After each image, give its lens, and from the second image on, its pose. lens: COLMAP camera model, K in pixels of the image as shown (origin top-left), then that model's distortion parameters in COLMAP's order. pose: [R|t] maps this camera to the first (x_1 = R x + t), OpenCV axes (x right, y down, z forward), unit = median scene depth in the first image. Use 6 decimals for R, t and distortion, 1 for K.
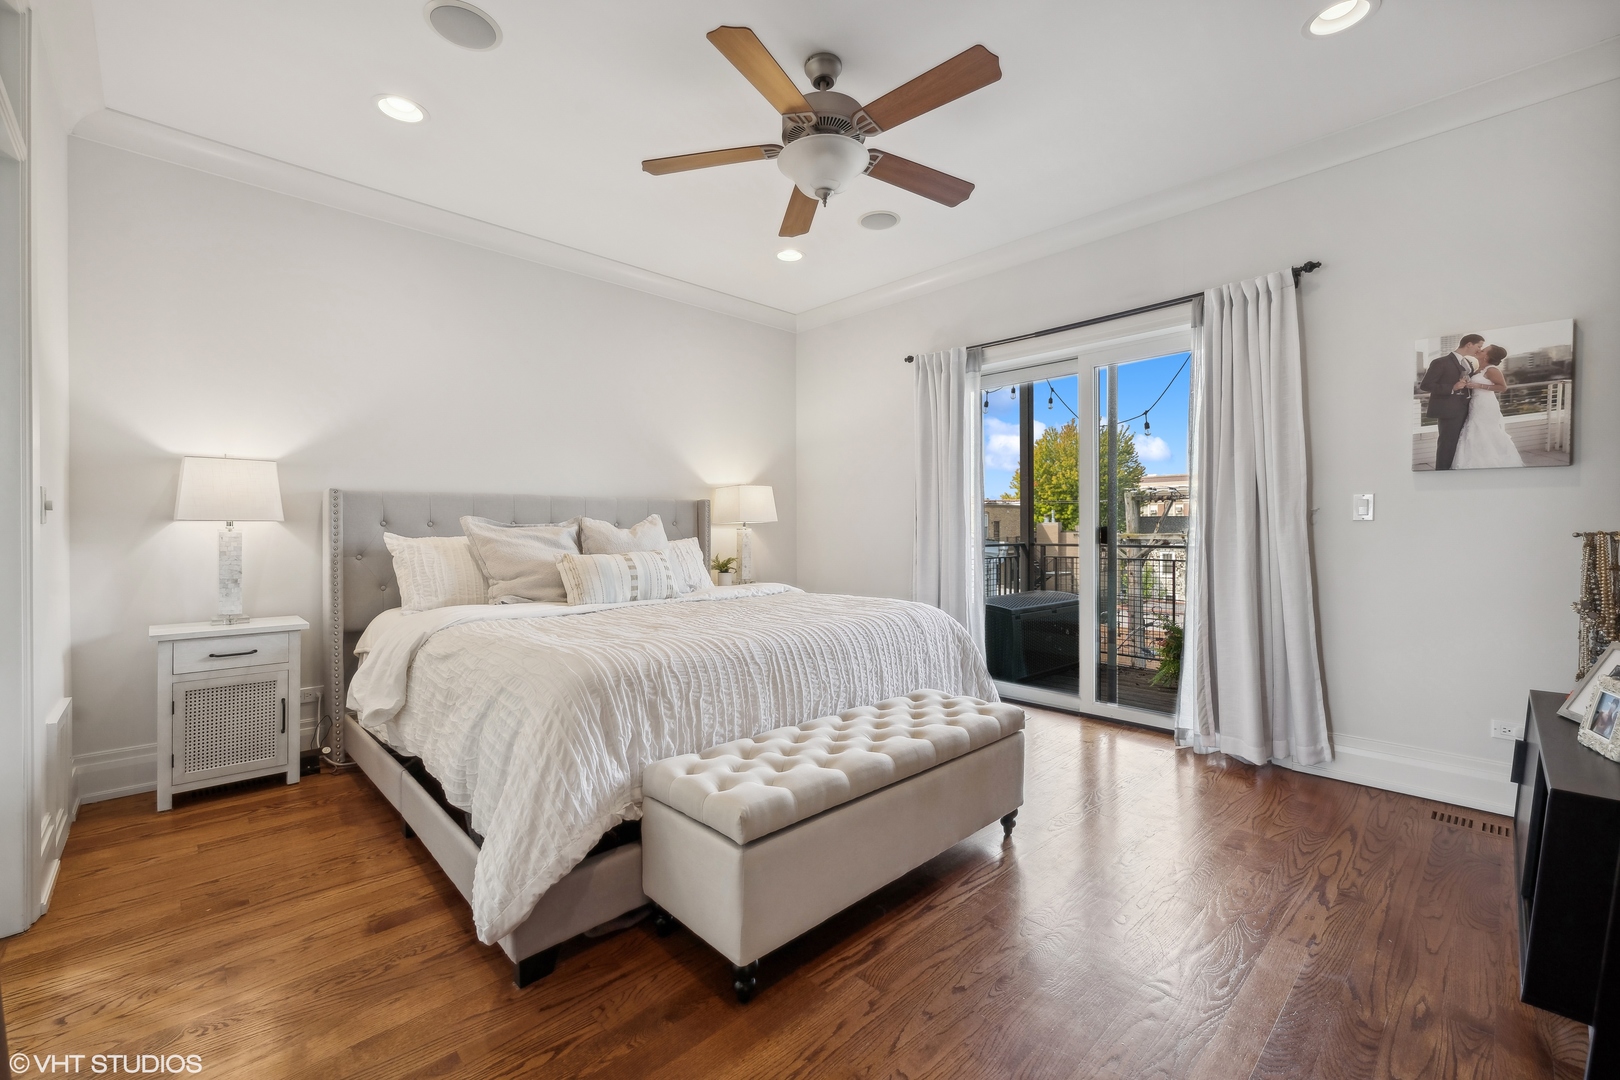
lens RADIAL K [[664.8, 0, 810.0], [0, 664.8, 532.0], [0, 0, 1]] dist [-0.002834, -0.000164]
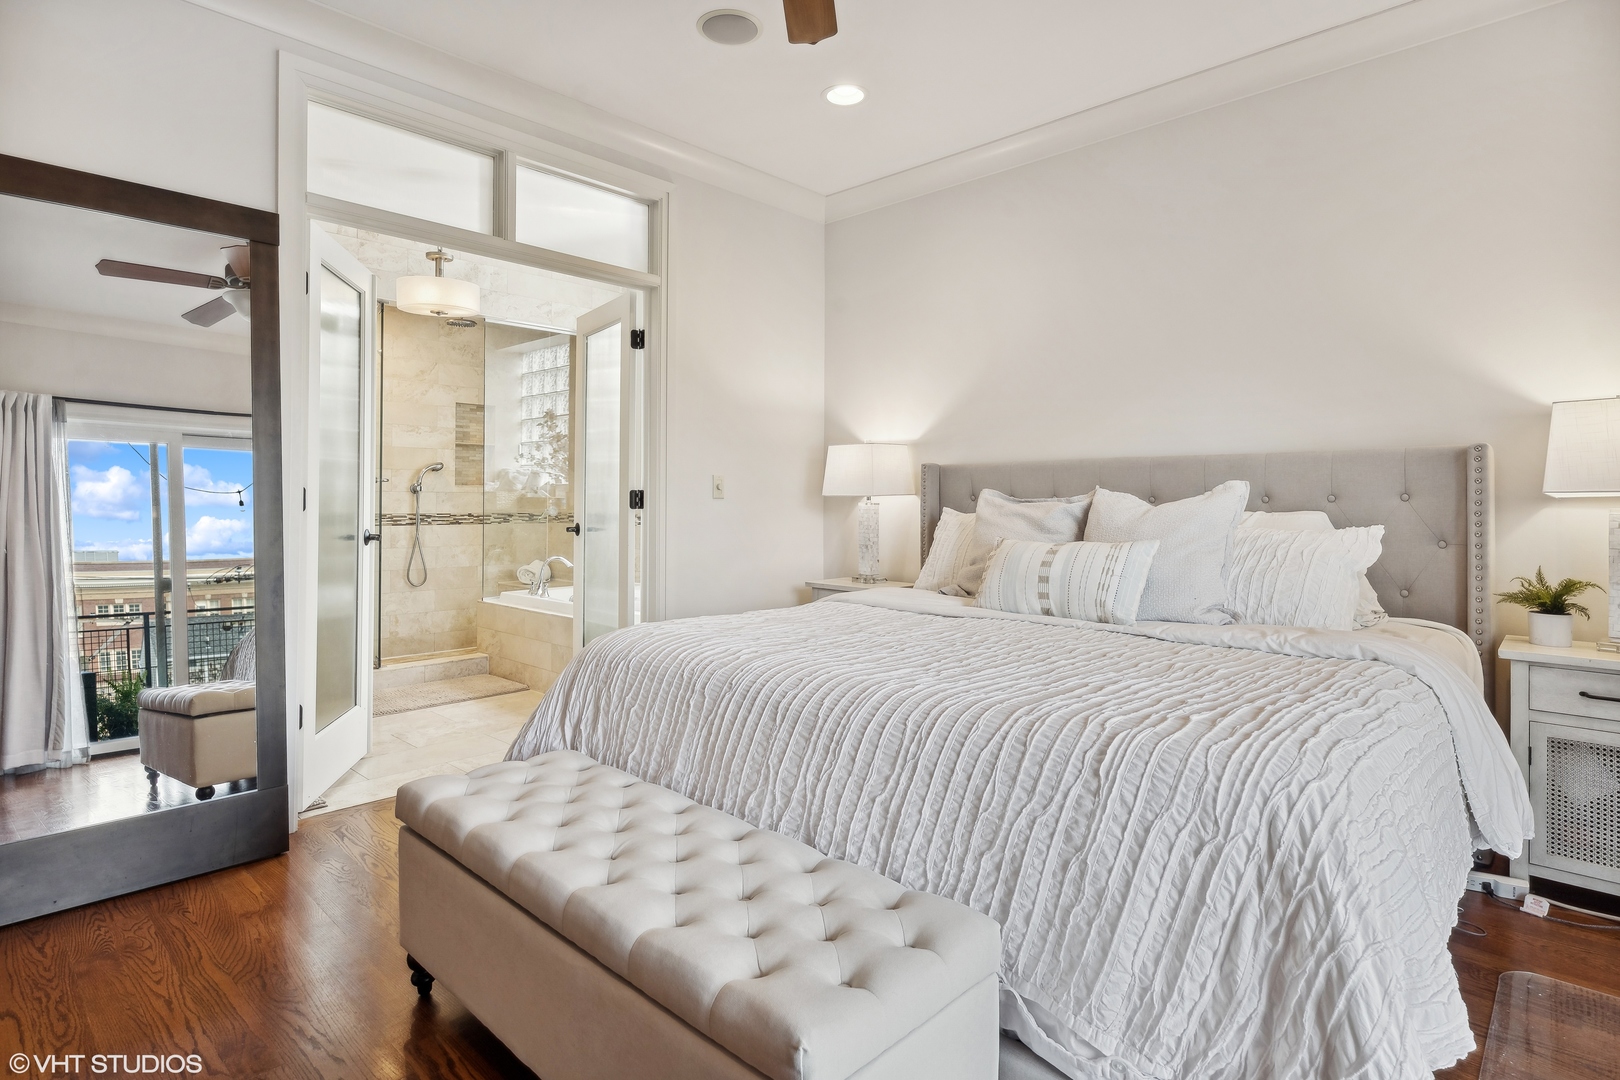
lens RADIAL K [[849.4, 0, 795.8], [0, 849.4, 491.2], [0, 0, 1]] dist [0.032416, 0.000326]
pose [[0.033097, -0.002651, -0.999449, 0.575452], [-0.008049, 0.999963, -0.002919, -0.015599], [0.999420, 0.008141, 0.033074, 0.721952]]
